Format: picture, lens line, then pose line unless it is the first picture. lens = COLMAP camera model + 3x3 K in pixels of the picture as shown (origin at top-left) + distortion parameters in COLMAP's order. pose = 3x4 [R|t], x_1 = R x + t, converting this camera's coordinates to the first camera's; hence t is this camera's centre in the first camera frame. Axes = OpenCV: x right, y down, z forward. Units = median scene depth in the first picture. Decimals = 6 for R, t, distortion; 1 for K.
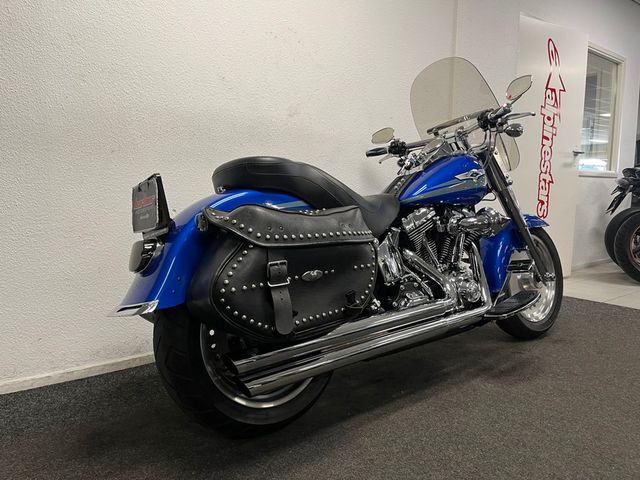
lens RADIAL K [[489.9, 0, 320.0], [0, 489.9, 240.0], [0, 0, 1]] dist [0.077263, -0.128598]
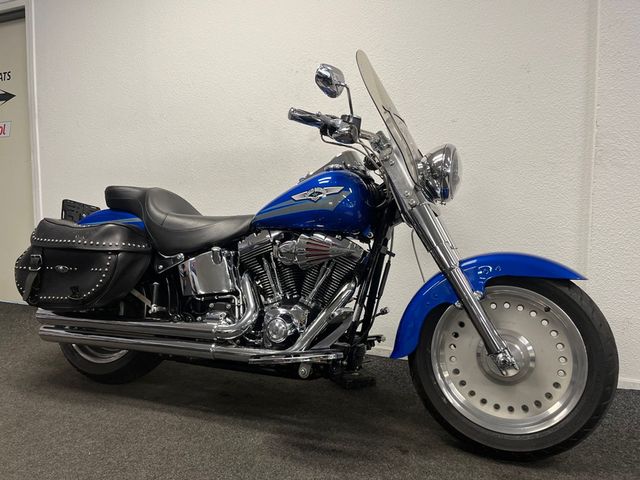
lens RADIAL K [[489.9, 0, 320.0], [0, 489.9, 240.0], [0, 0, 1]] dist [0.077263, -0.128598]
pose [[0.487526, 0.063332, -0.870809, 1.100987], [-0.094979, 0.995294, 0.019212, -0.076269], [0.867927, 0.073342, 0.491247, 0.642879]]
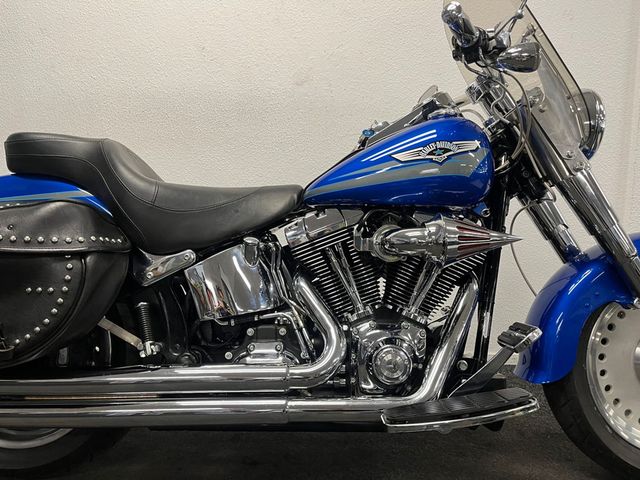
lens RADIAL K [[489.9, 0, 320.0], [0, 489.9, 240.0], [0, 0, 1]] dist [0.077263, -0.128598]
pose [[0.777770, 0.078885, -0.623579, 0.589298], [-0.072756, 0.996723, 0.035343, -0.048163], [0.624324, 0.017880, 0.780961, 0.526404]]
